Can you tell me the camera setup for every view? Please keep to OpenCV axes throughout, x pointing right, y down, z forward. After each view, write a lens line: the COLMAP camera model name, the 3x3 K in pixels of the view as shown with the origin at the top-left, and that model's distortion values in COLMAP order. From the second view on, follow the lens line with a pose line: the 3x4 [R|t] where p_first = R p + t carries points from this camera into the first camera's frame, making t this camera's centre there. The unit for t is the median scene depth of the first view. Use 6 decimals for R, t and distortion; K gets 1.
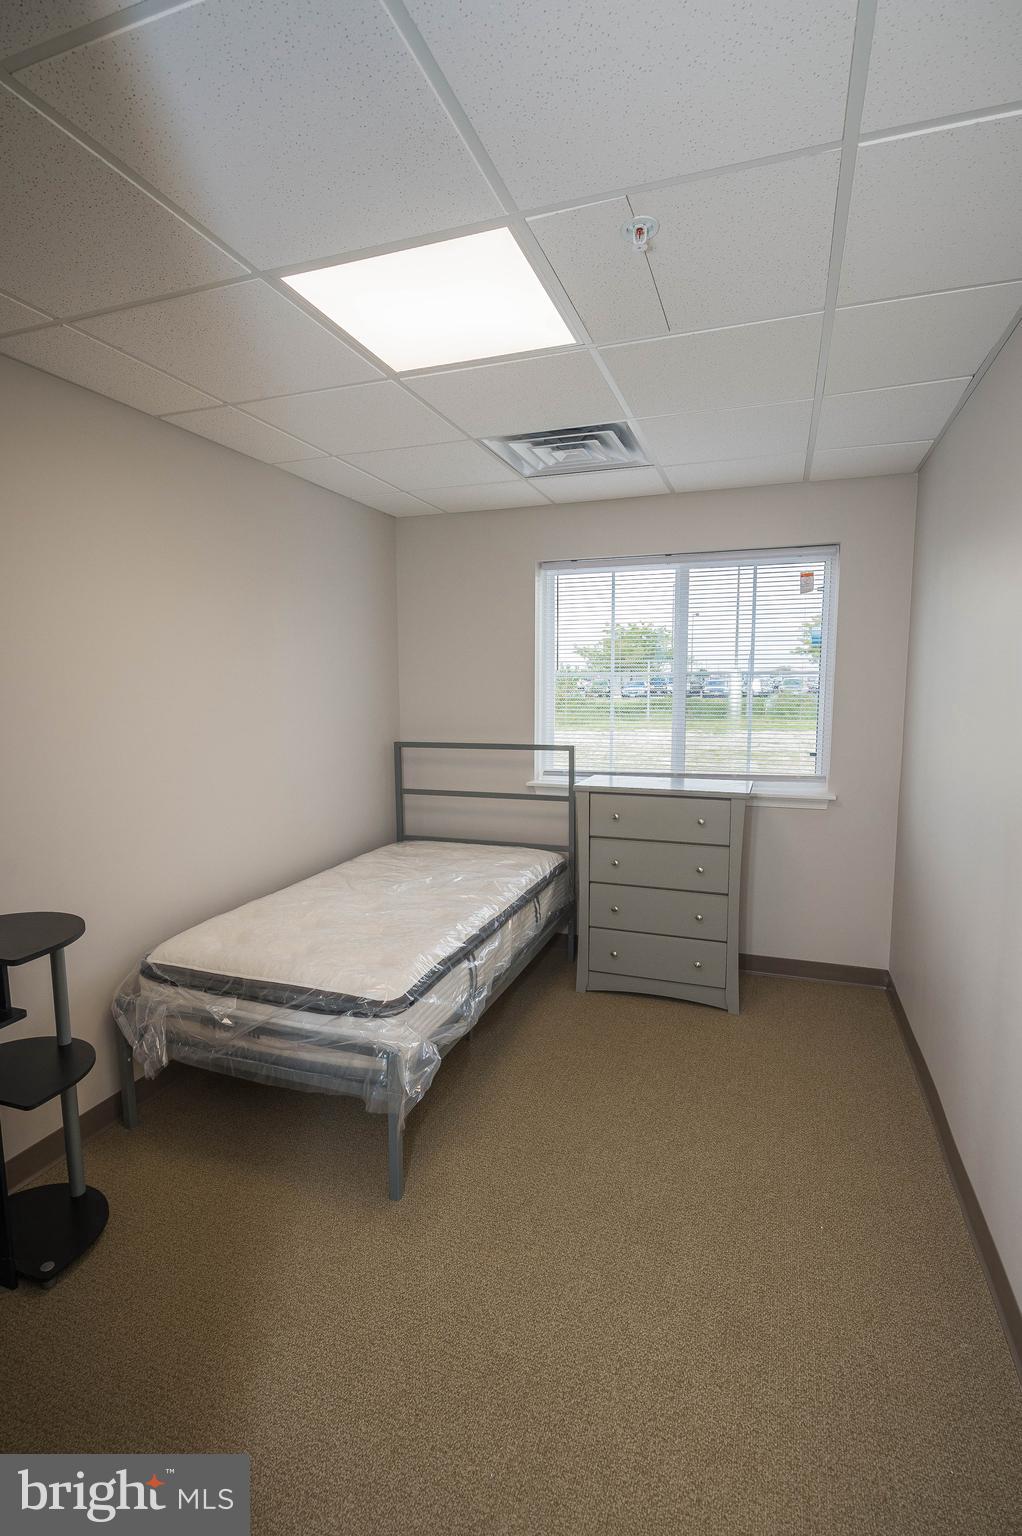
lens RADIAL K [[736.4, 0, 516.1], [0, 736.4, 772.2], [0, 0, 1]] dist [-0.013471, -0.002190]
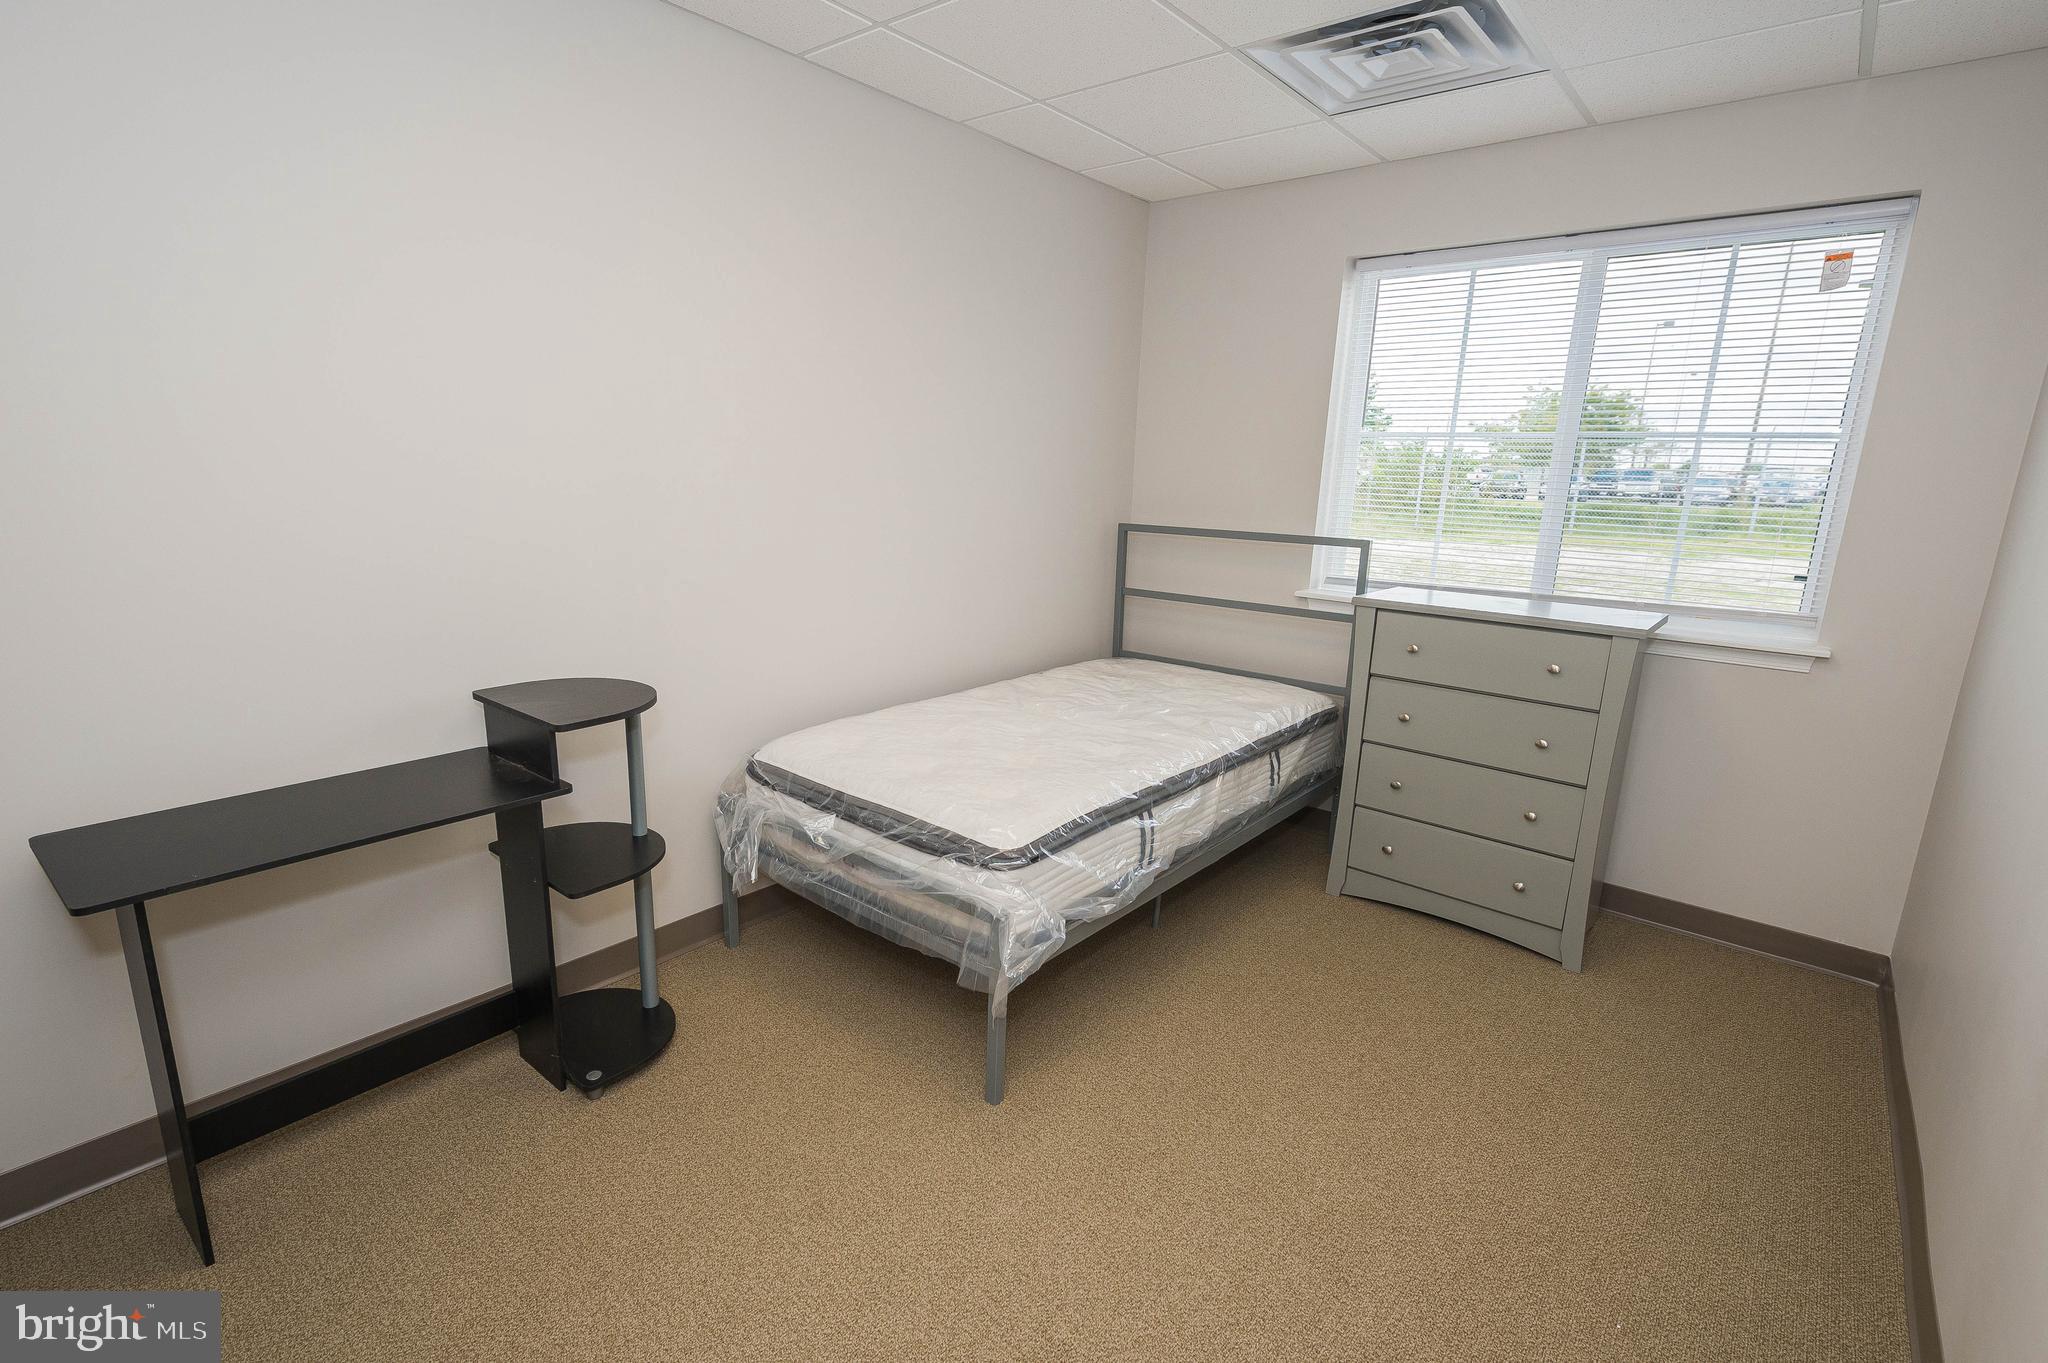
lens RADIAL K [[946.9, 0, 1015.3], [0, 946.9, 688.7], [0, 0, 1]] dist [0.005167, -0.003480]
pose [[0.935672, 0.111536, -0.334781, 0.104267], [-0.074938, 0.989898, 0.120355, 0.024001], [0.344823, -0.087525, 0.934578, 0.087530]]
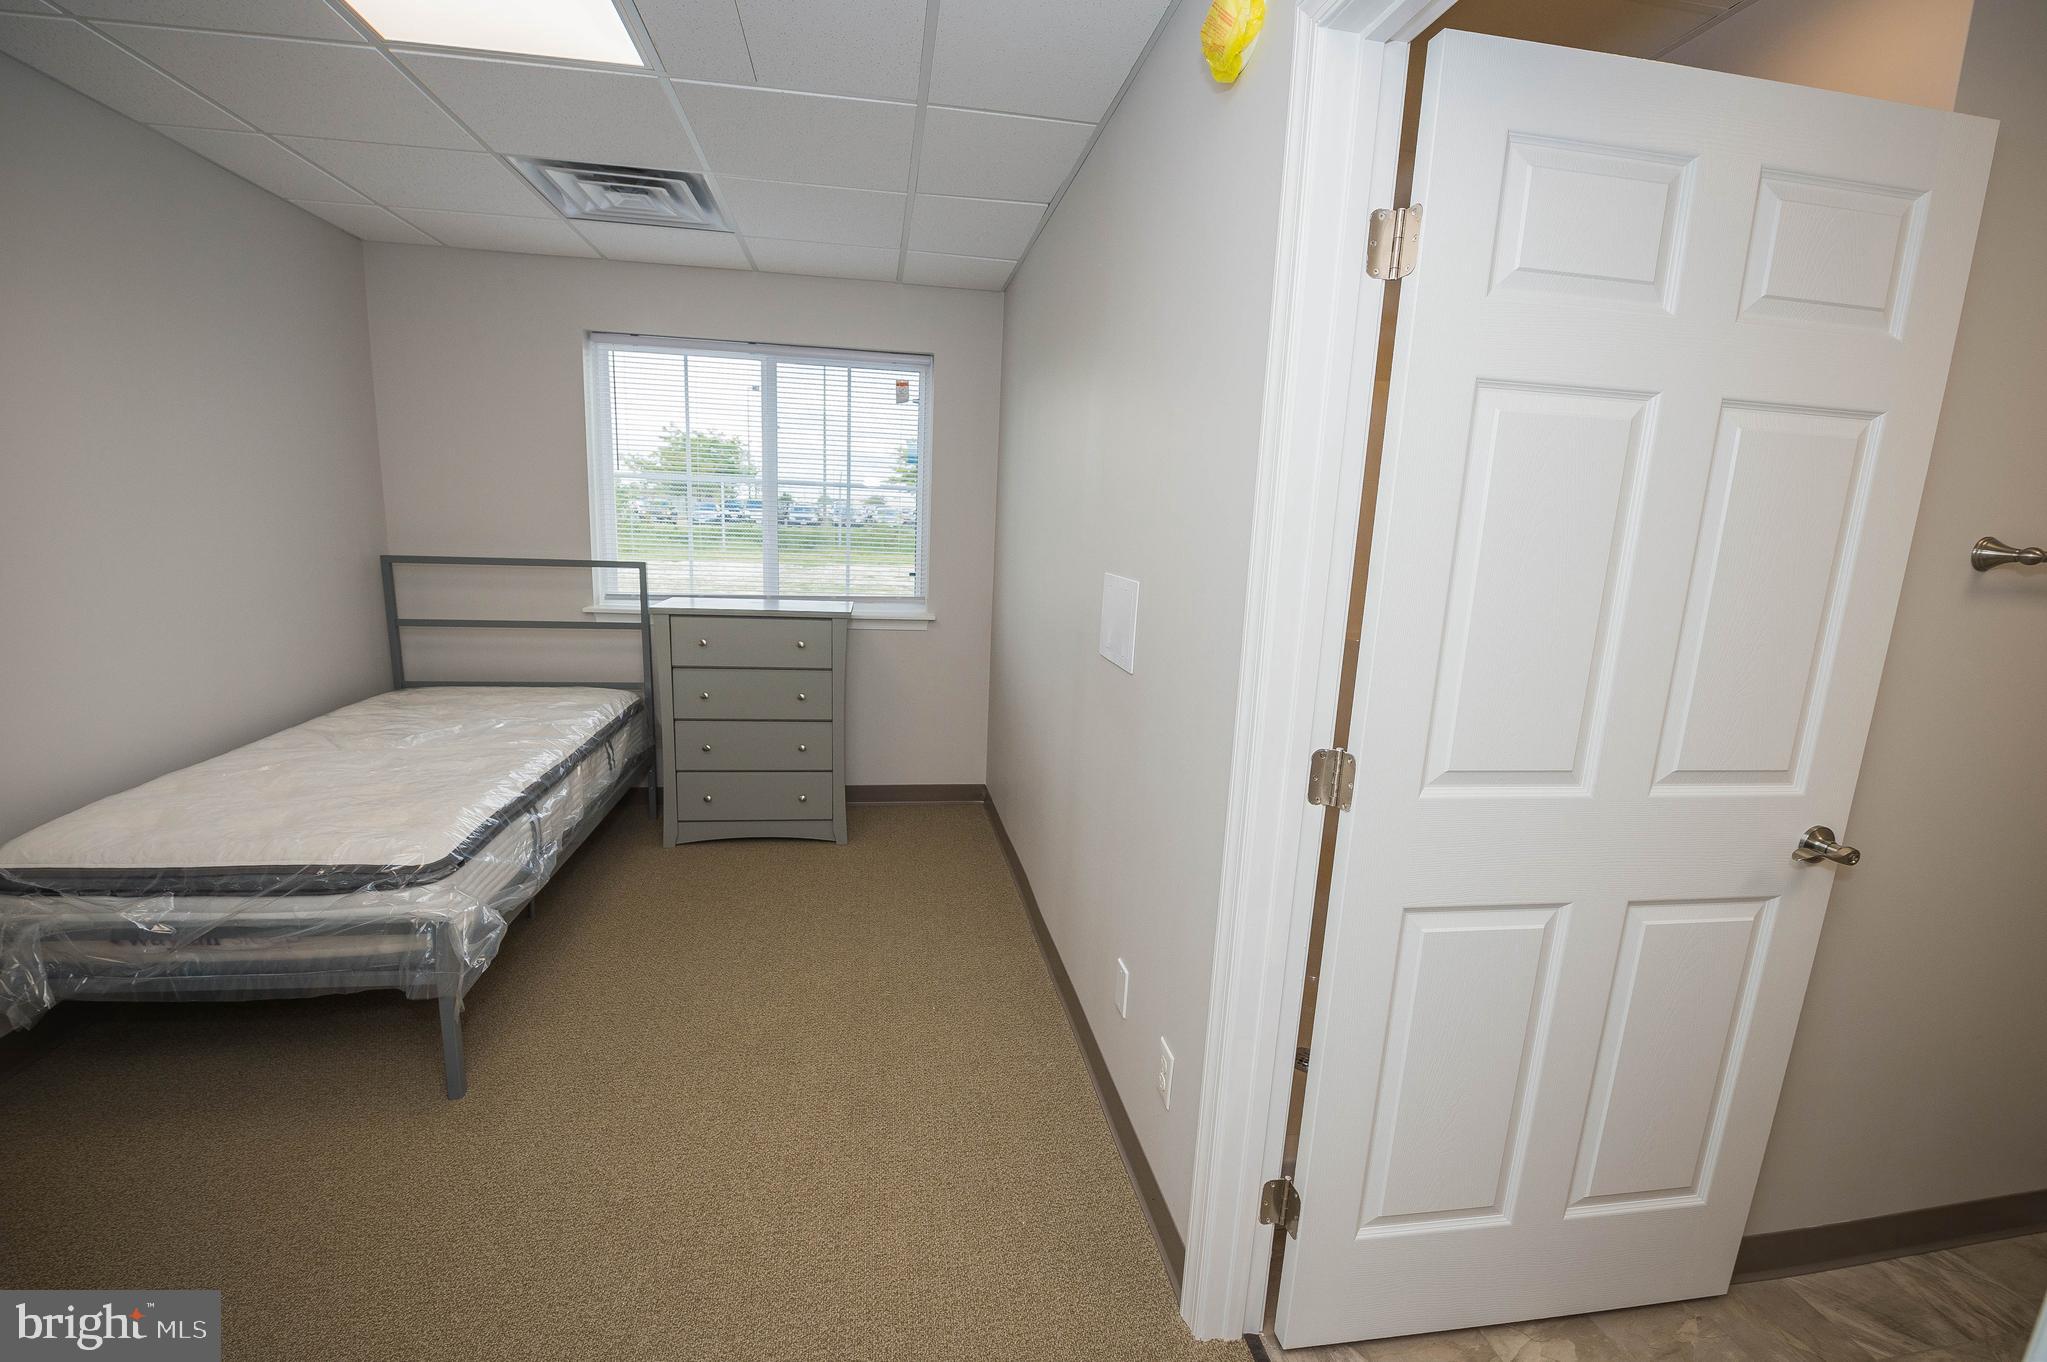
lens RADIAL K [[853.3, 0, 1015.1], [0, 853.3, 686.0], [0, 0, 1]] dist [-0.015670, -0.001523]
pose [[0.874859, -0.053510, 0.481412, -0.034510], [0.013229, 0.996148, 0.086684, 0.034113], [-0.484196, -0.069468, 0.872197, -0.074364]]
